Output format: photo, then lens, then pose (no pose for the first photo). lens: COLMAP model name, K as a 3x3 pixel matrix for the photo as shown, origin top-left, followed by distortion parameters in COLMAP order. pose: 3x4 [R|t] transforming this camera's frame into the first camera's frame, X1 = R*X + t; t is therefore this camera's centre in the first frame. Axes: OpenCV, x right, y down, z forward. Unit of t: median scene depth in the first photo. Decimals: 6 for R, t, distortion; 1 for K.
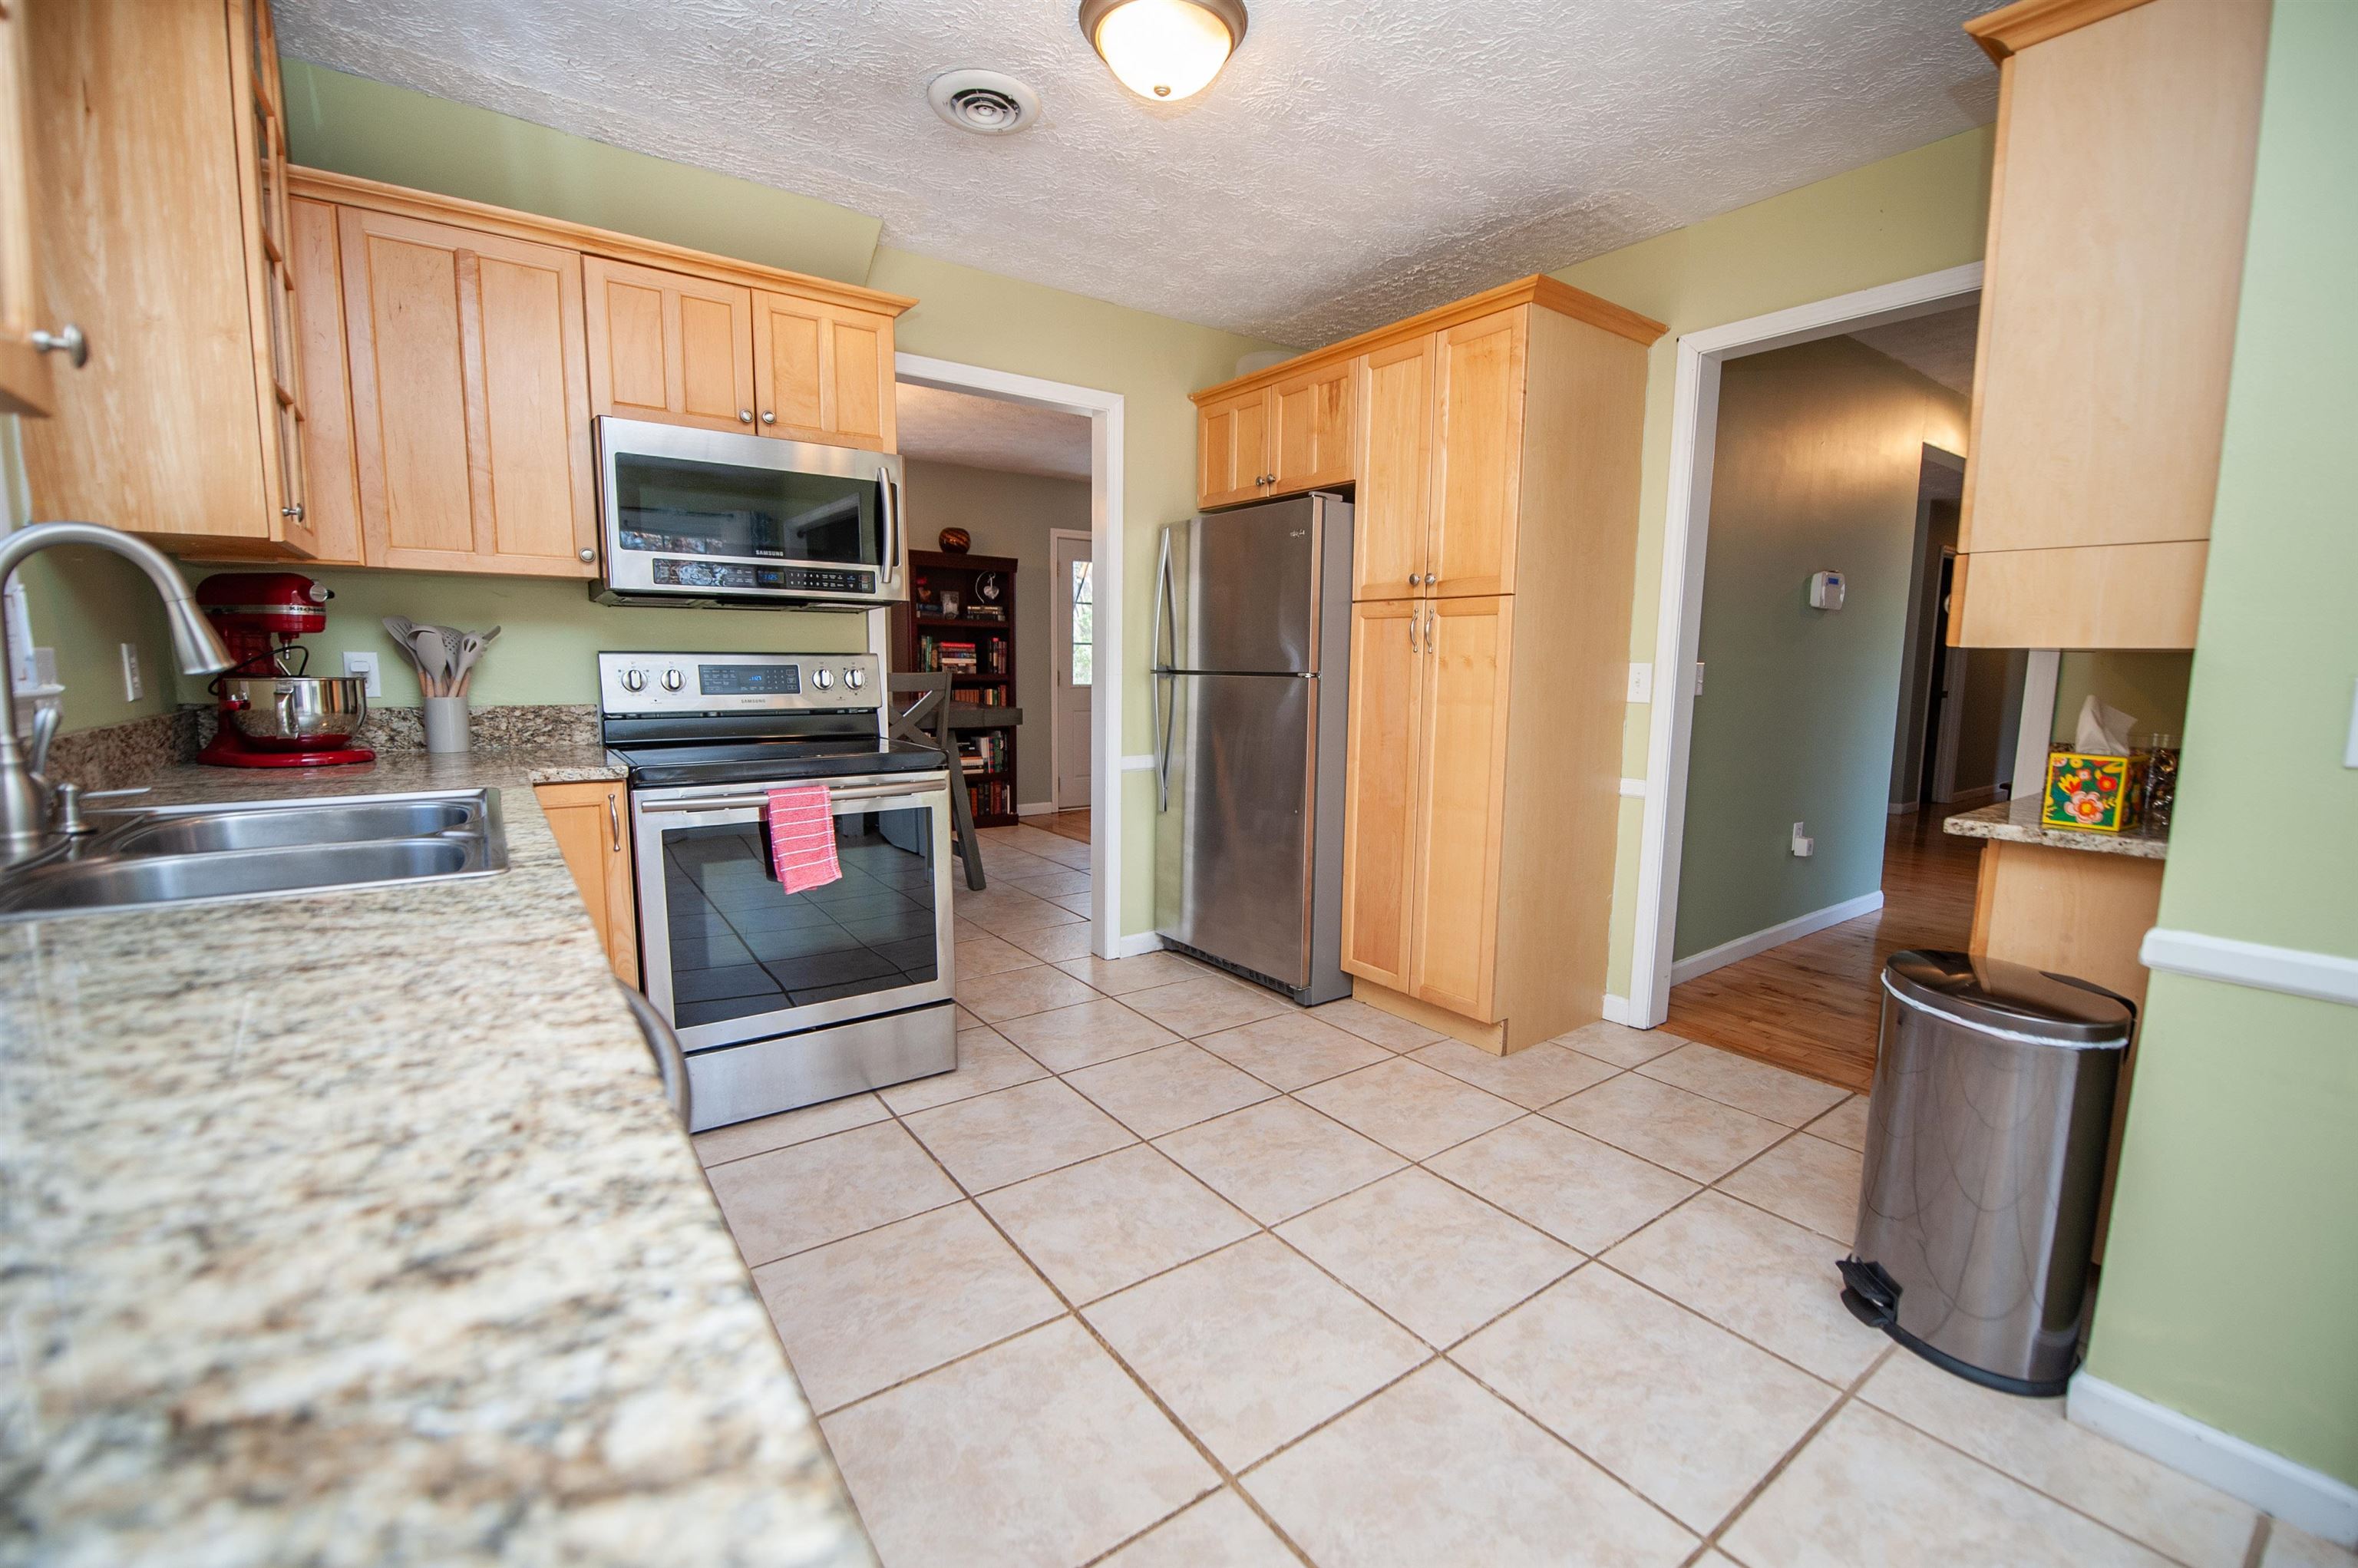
lens RADIAL K [[989.8, 0, 1209.8], [0, 989.8, 789.6], [0, 0, 1]] dist [-0.022789, -0.000639]
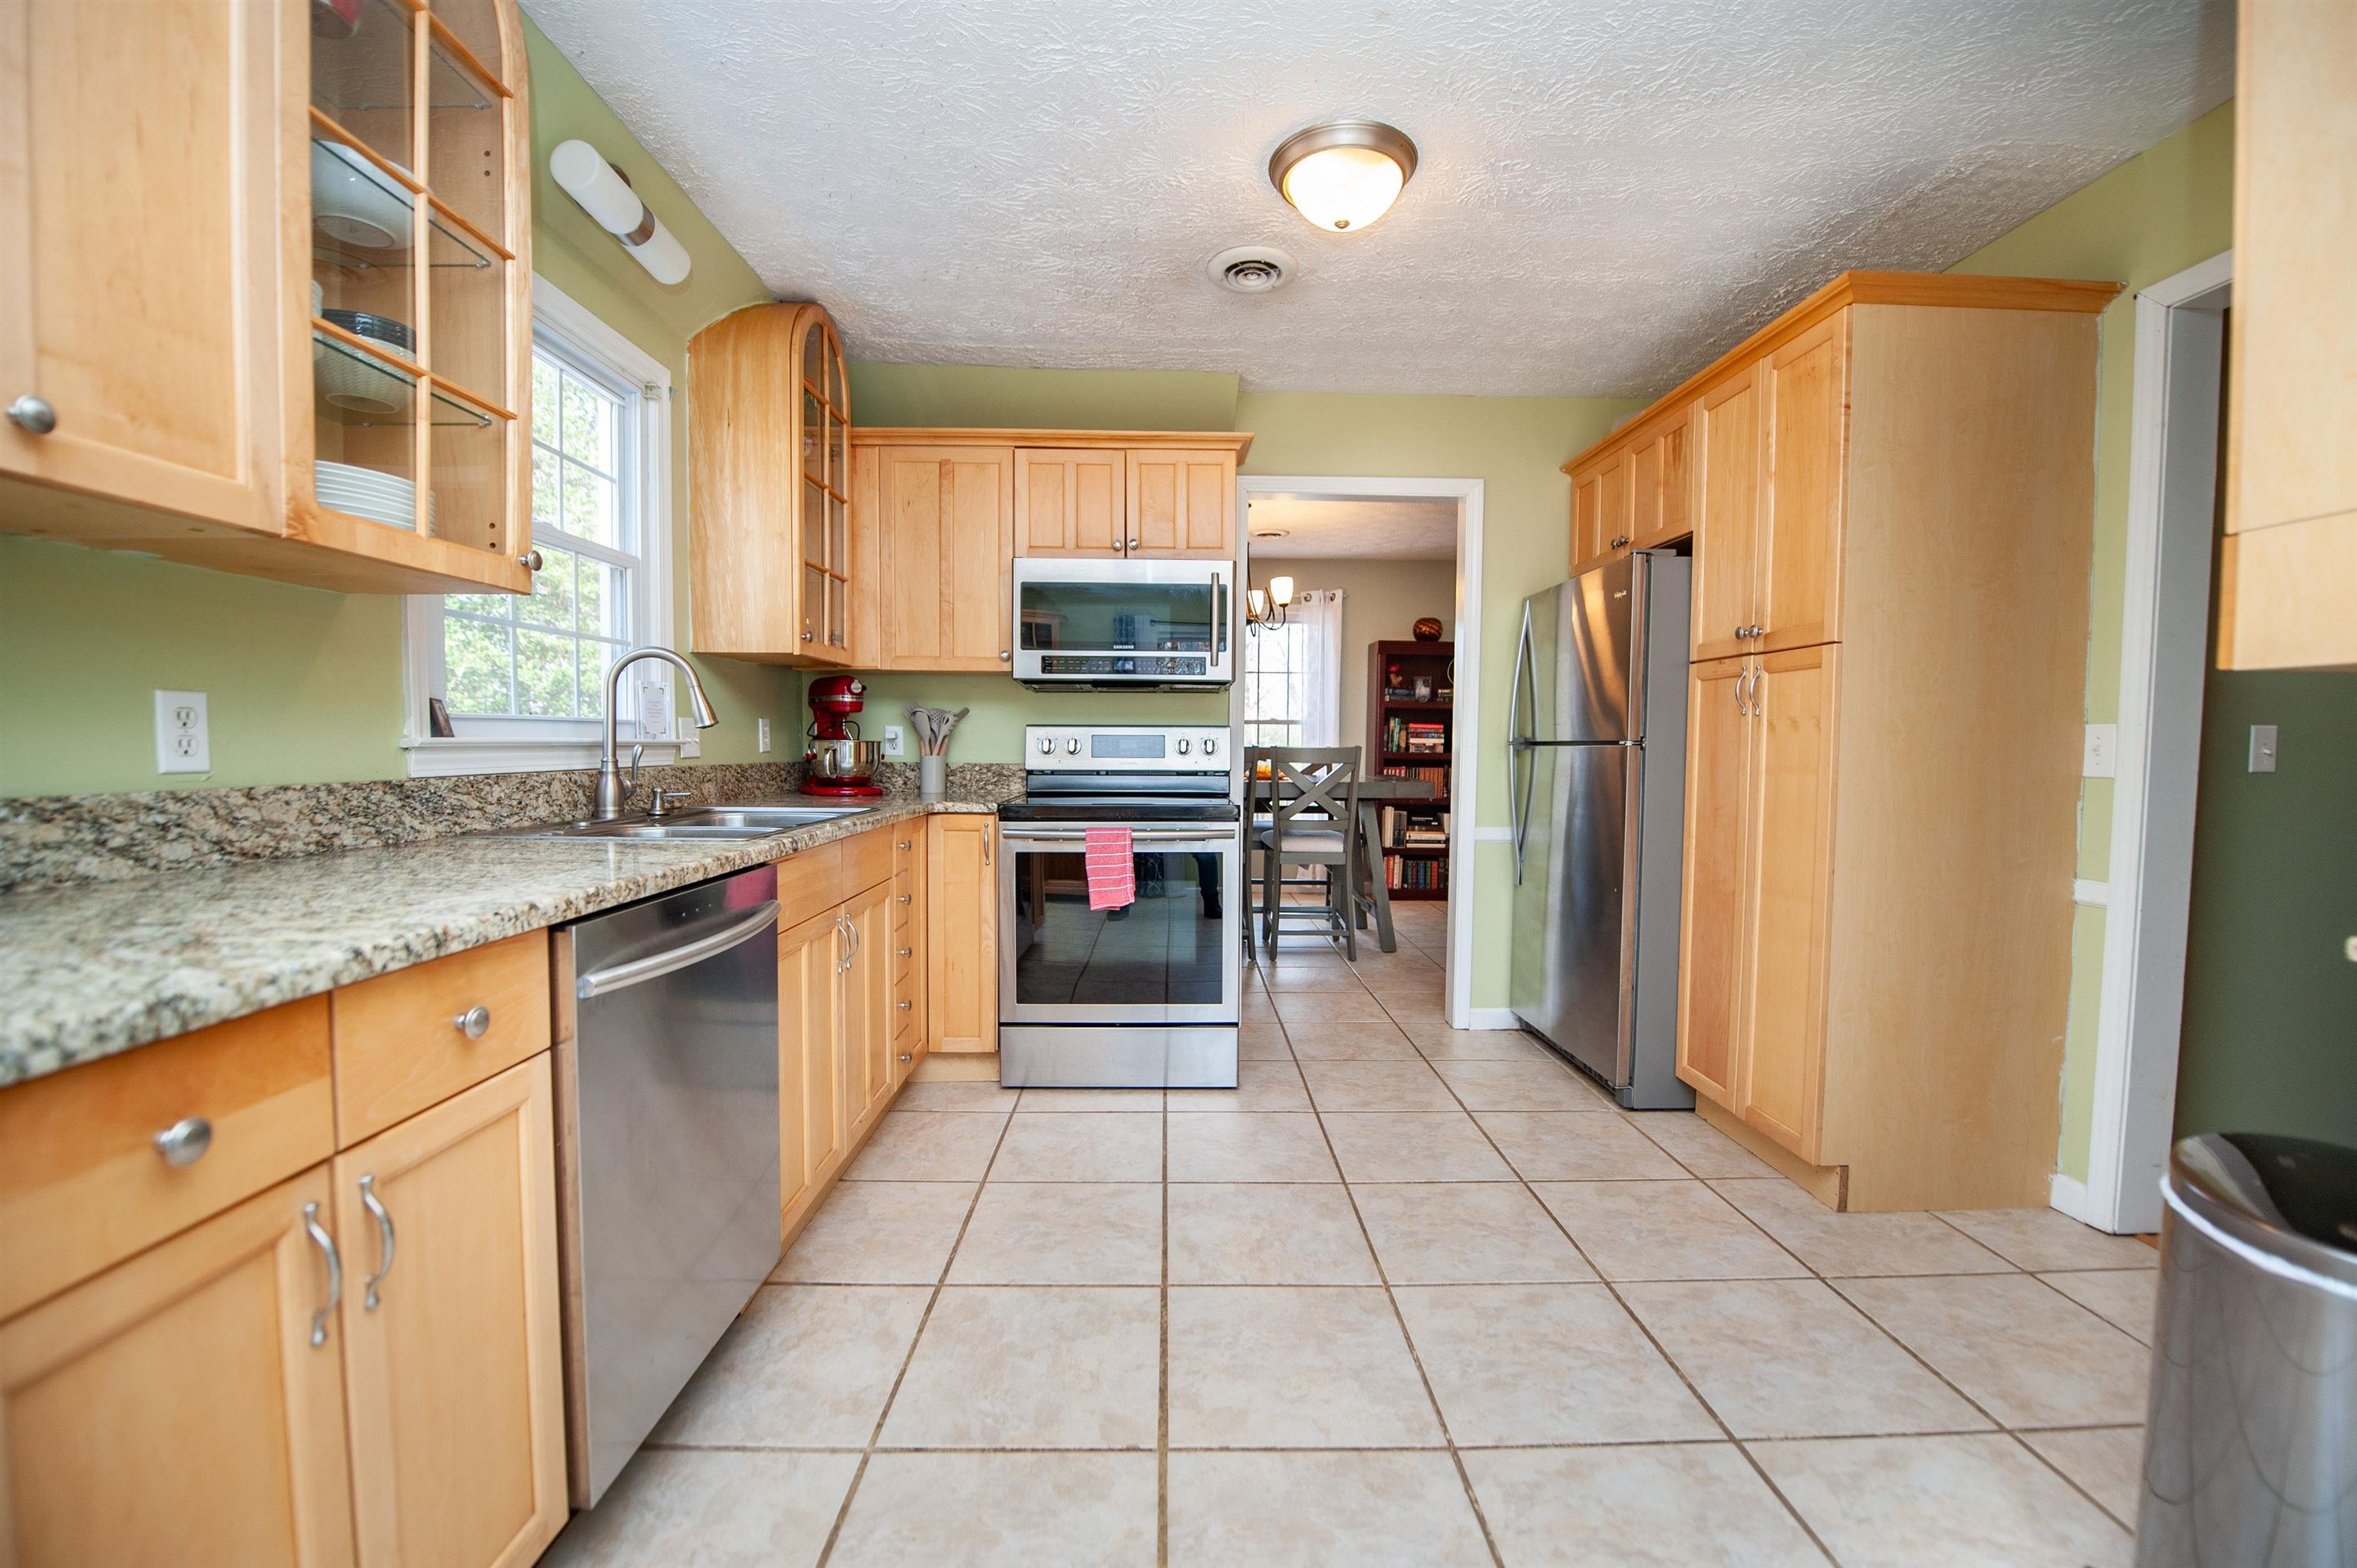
lens RADIAL K [[959.7, 0, 1178.5], [0, 959.7, 784.0], [0, 0, 1]] dist [-0.025918, -0.000473]
pose [[0.814737, 0.019773, -0.579494, 0.317220], [-0.073852, 0.994817, -0.069889, 0.019190], [0.575108, 0.099738, 0.811975, 0.038119]]
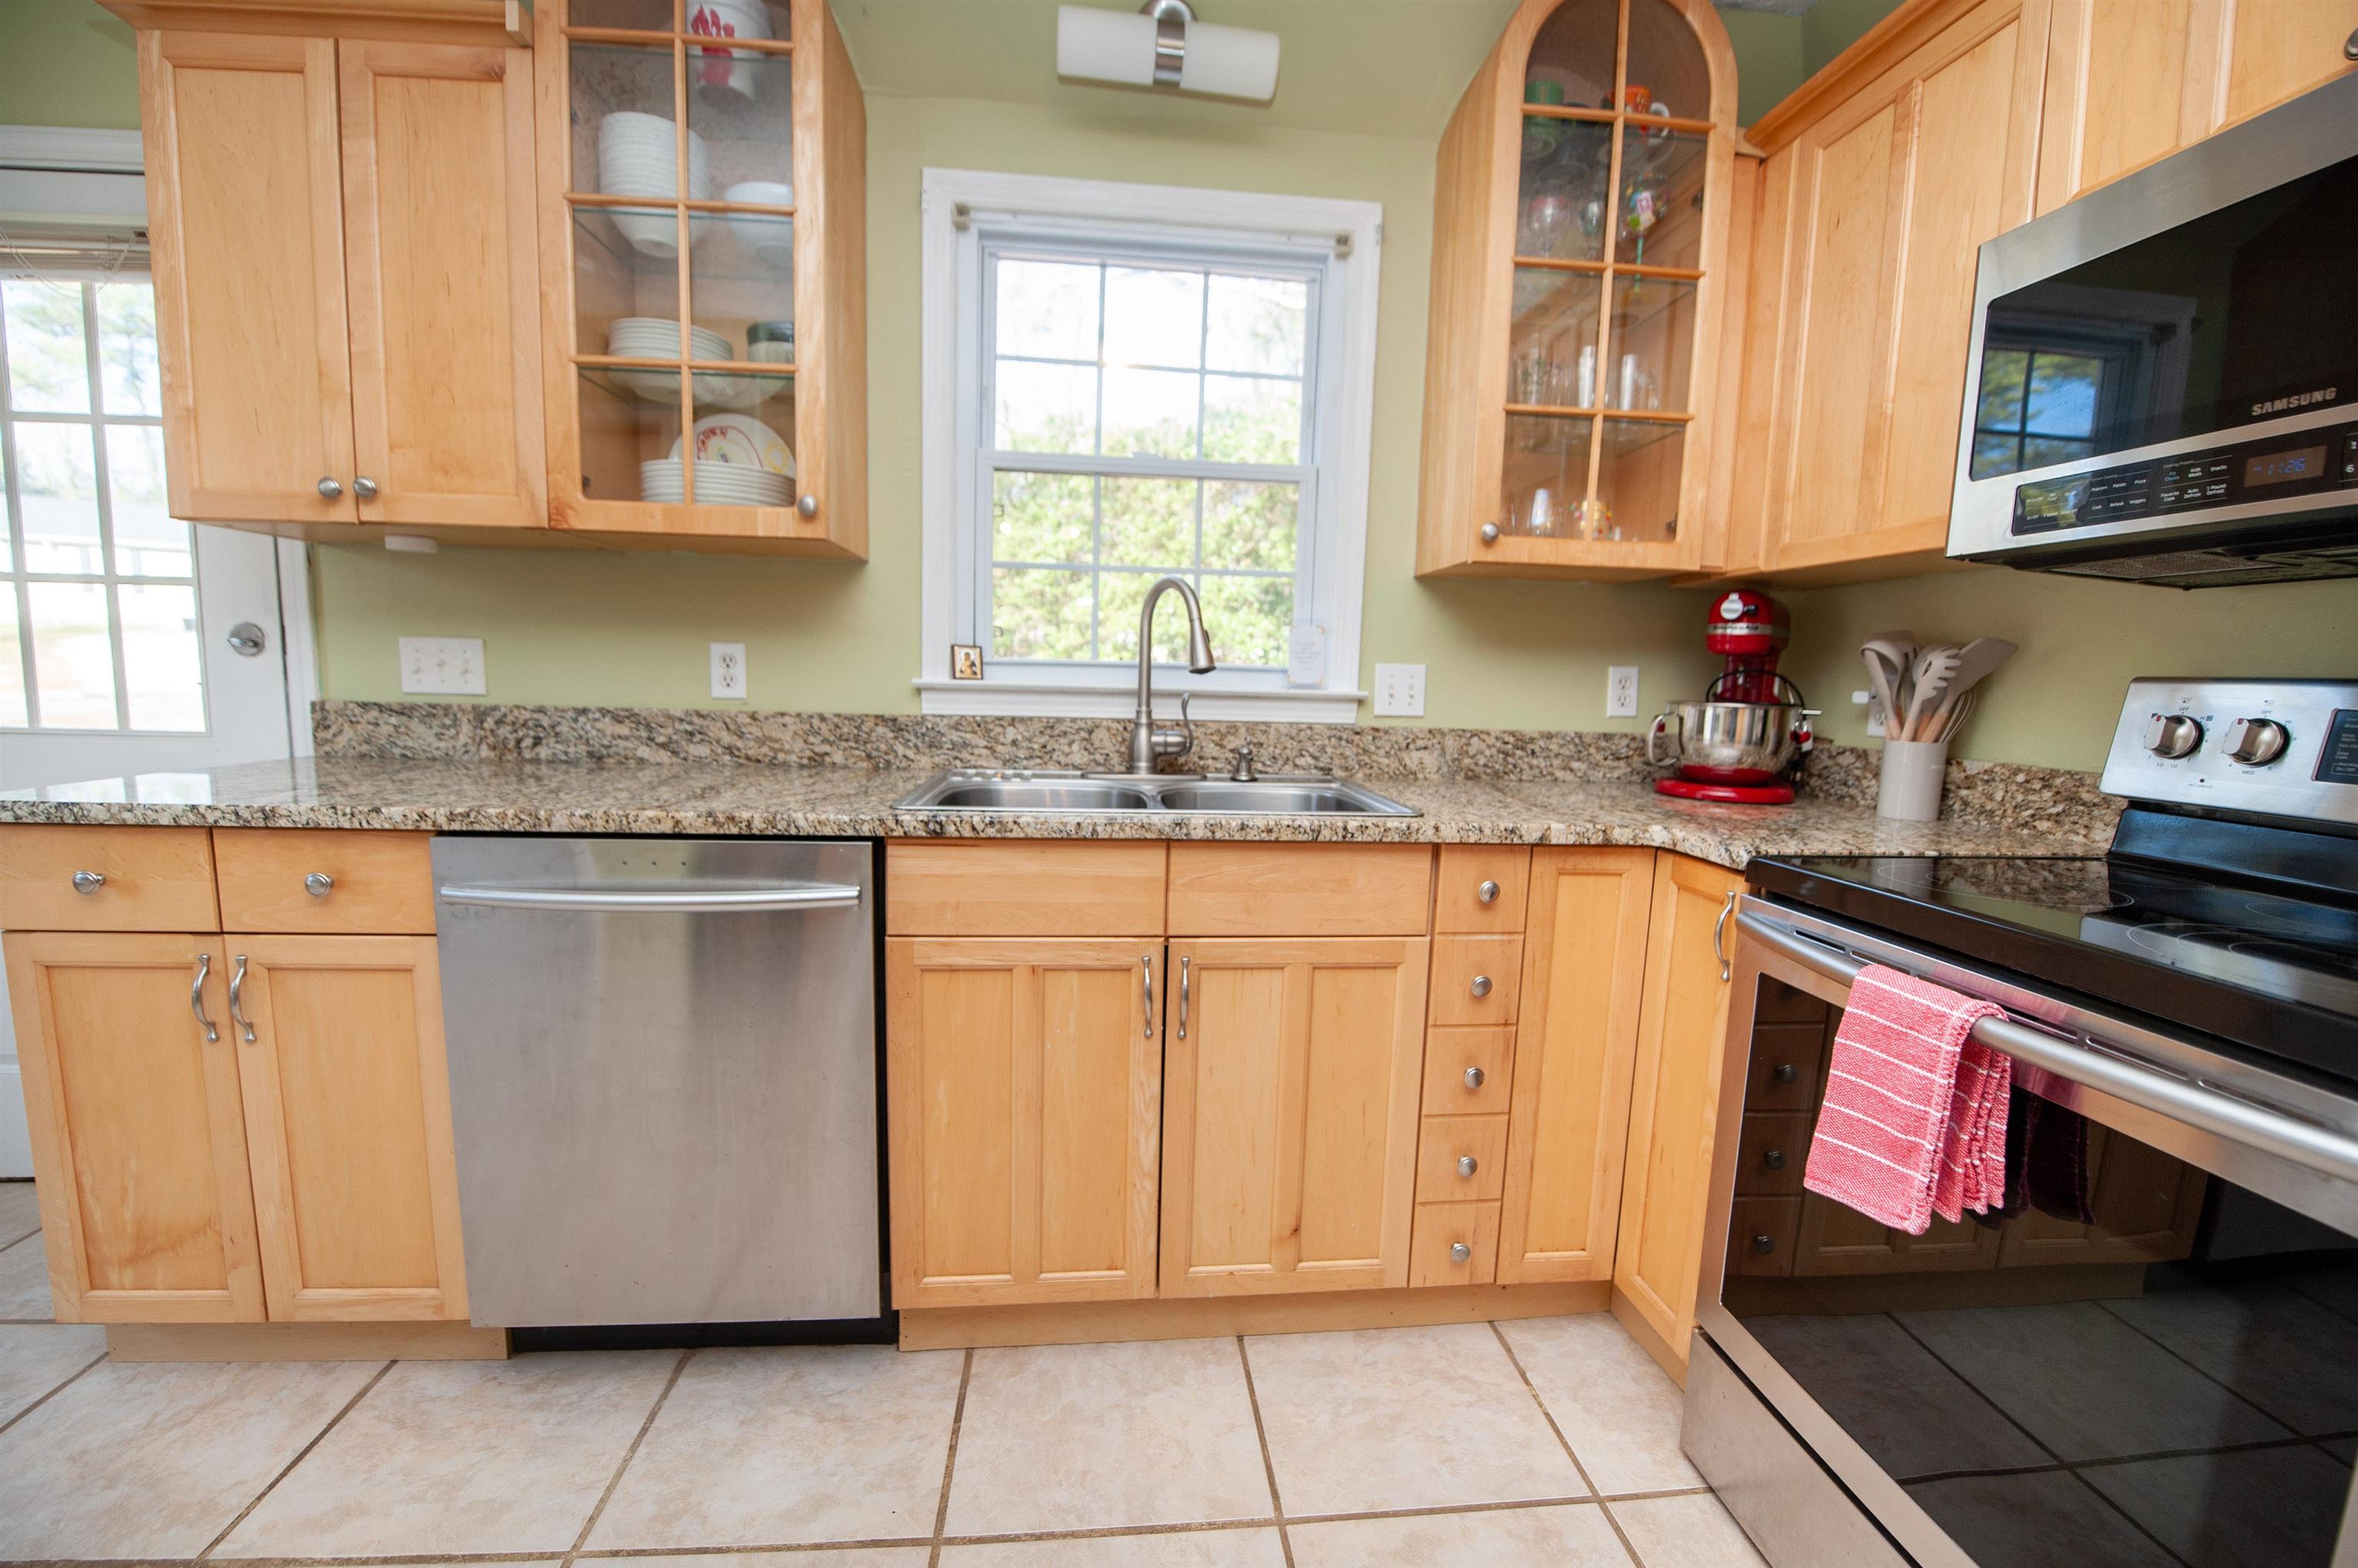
lens RADIAL K [[944.7, 0, 1186.1], [0, 944.7, 788.9], [0, 0, 1]] dist [-0.012356, -0.004093]
pose [[-0.510717, 0.076058, -0.856378, 0.062535], [-0.145880, 0.973969, 0.173500, -0.090807], [0.847282, 0.213538, -0.486328, 0.791242]]
